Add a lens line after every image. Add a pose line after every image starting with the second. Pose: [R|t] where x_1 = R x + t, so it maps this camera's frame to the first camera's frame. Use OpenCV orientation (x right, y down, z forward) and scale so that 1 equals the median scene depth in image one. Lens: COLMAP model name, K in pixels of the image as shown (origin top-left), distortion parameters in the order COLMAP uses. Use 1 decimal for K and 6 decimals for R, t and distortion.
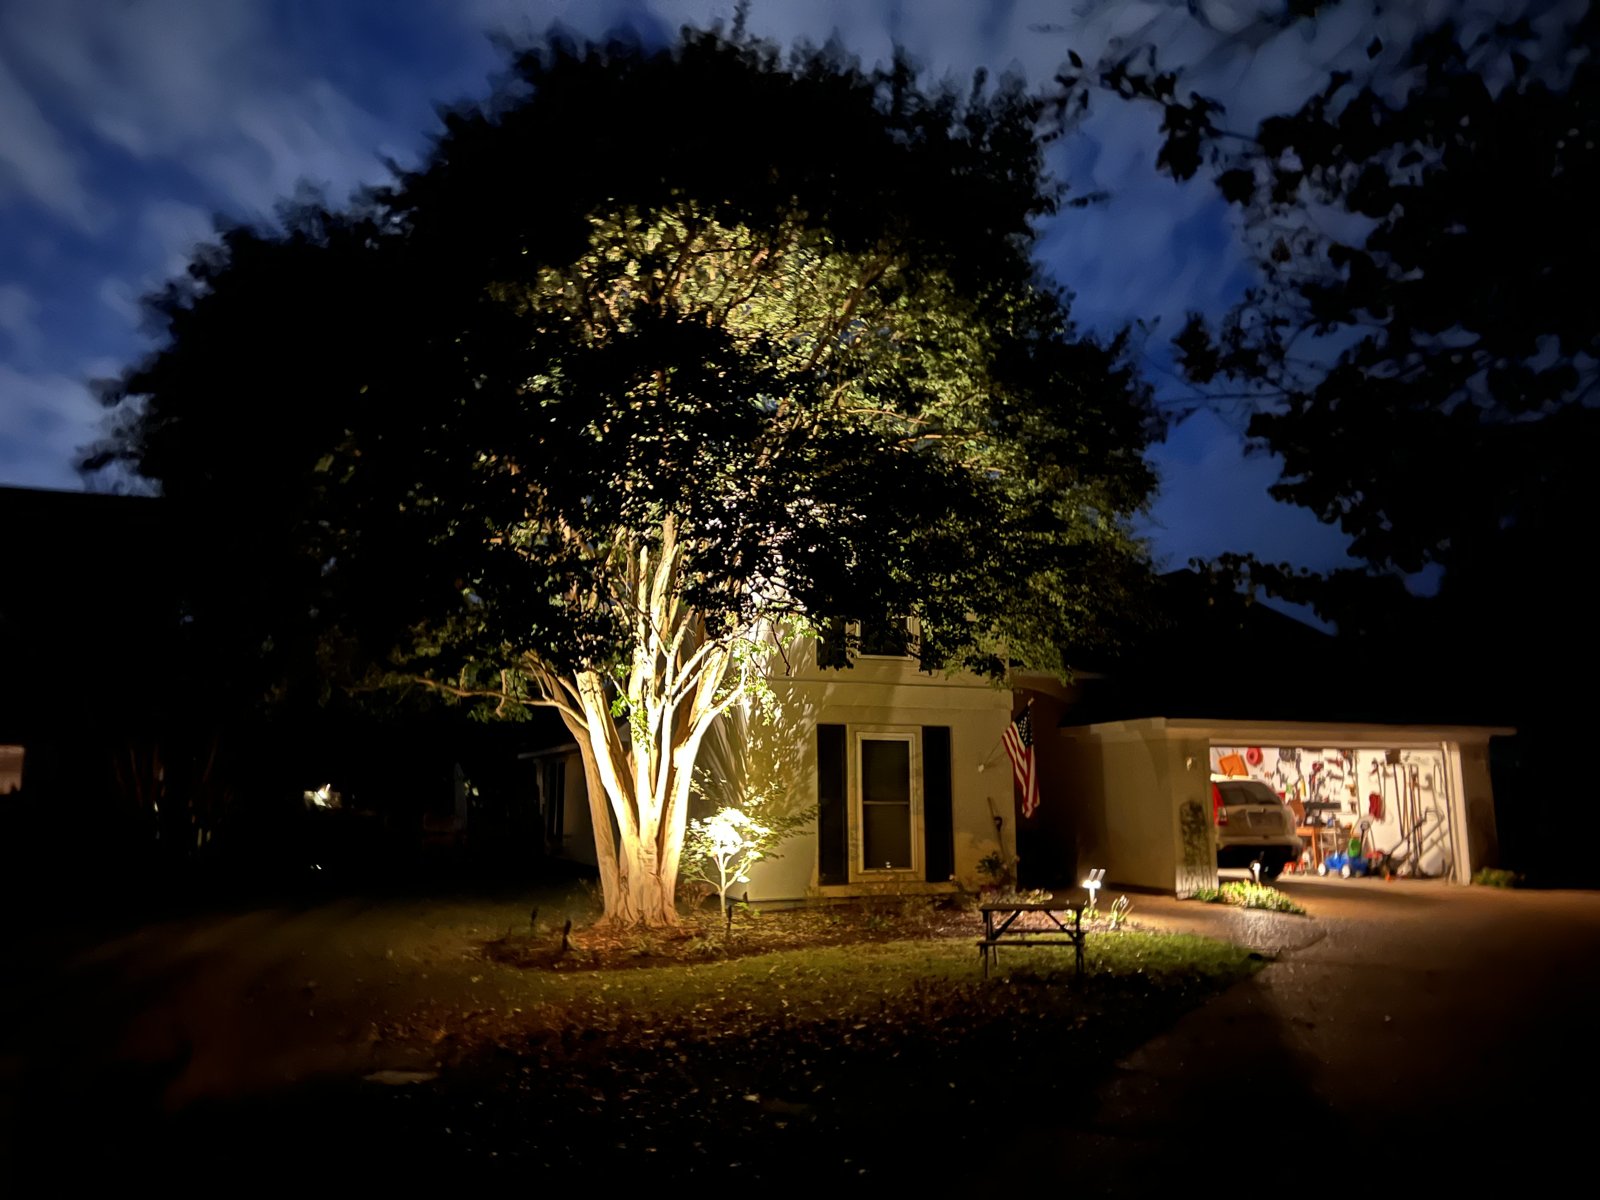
lens RADIAL K [[1166.9, 0, 800.3], [0, 1166.9, 594.4], [0, 0, 1]] dist [-0.005462, -0.005040]
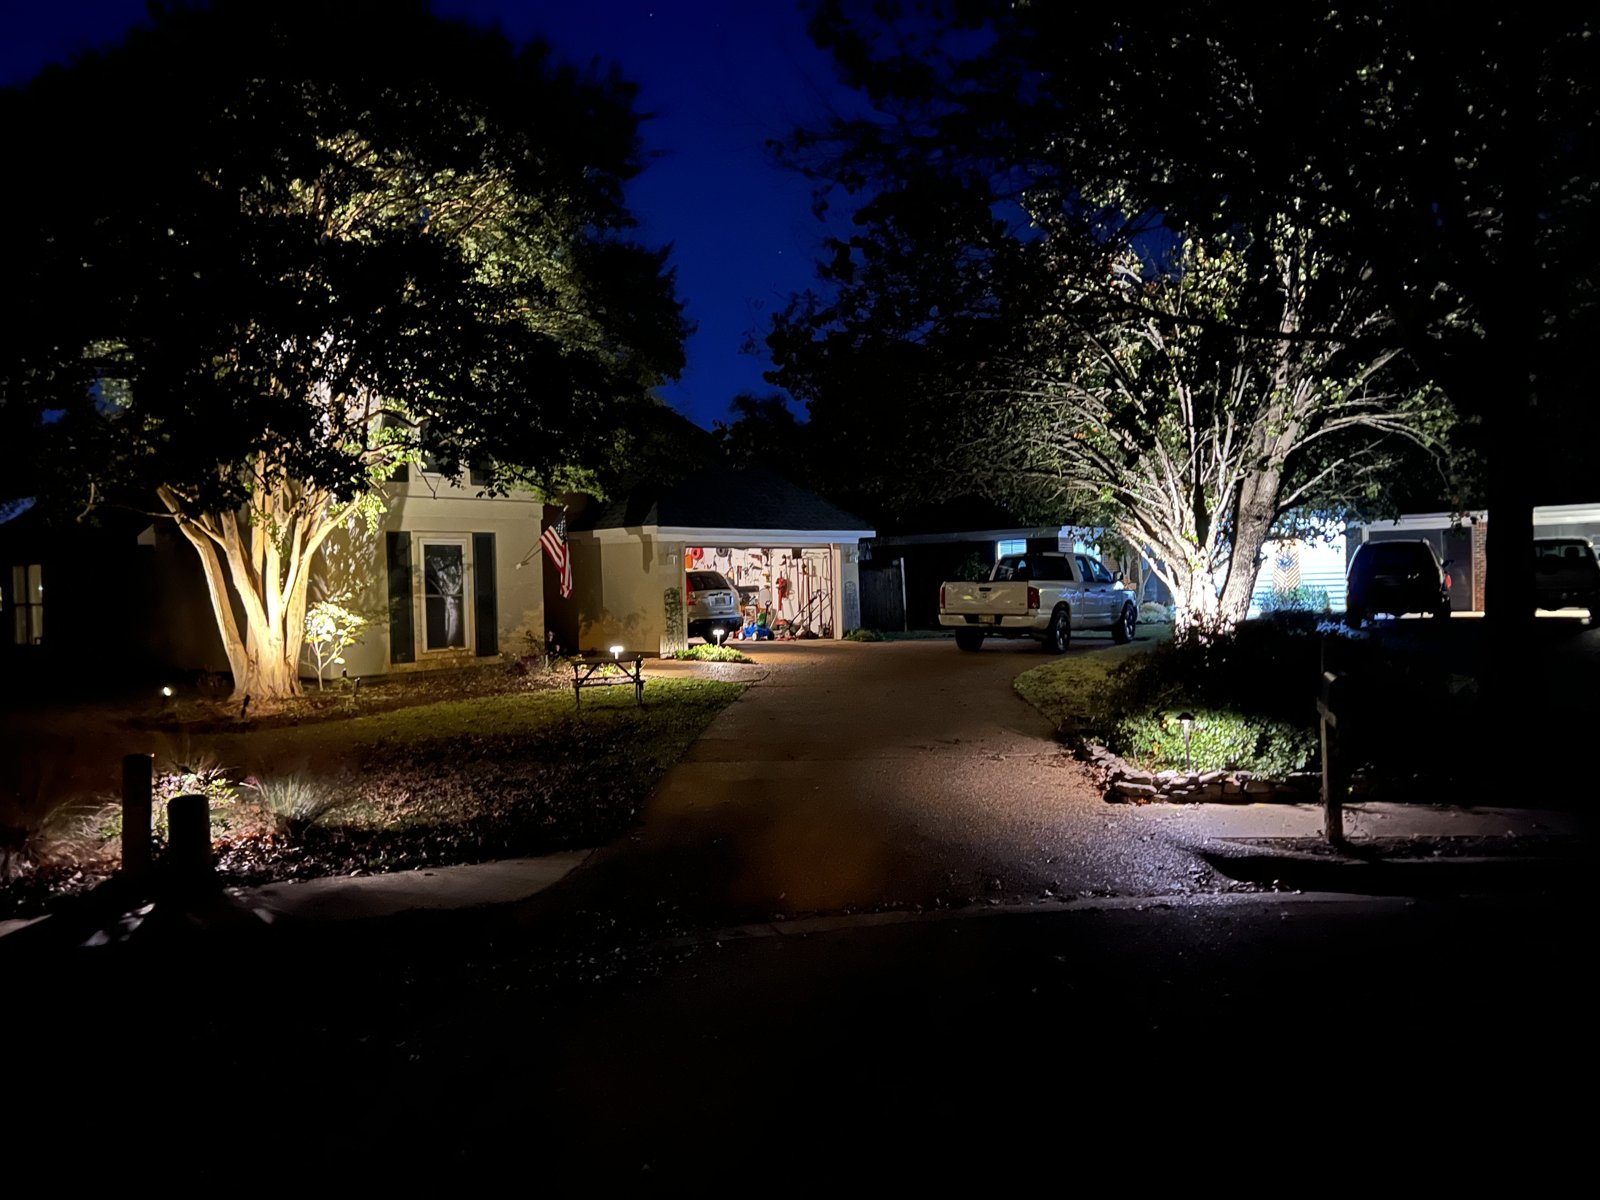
lens RADIAL K [[1166.9, 0, 799.4], [0, 1166.9, 601.3], [0, 0, 1]] dist [-0.005462, -0.005040]
pose [[0.868832, -0.031988, 0.494073, -0.203109], [-0.057571, 0.984614, 0.164985, -0.037636], [-0.491749, -0.171789, 0.853623, -0.223622]]
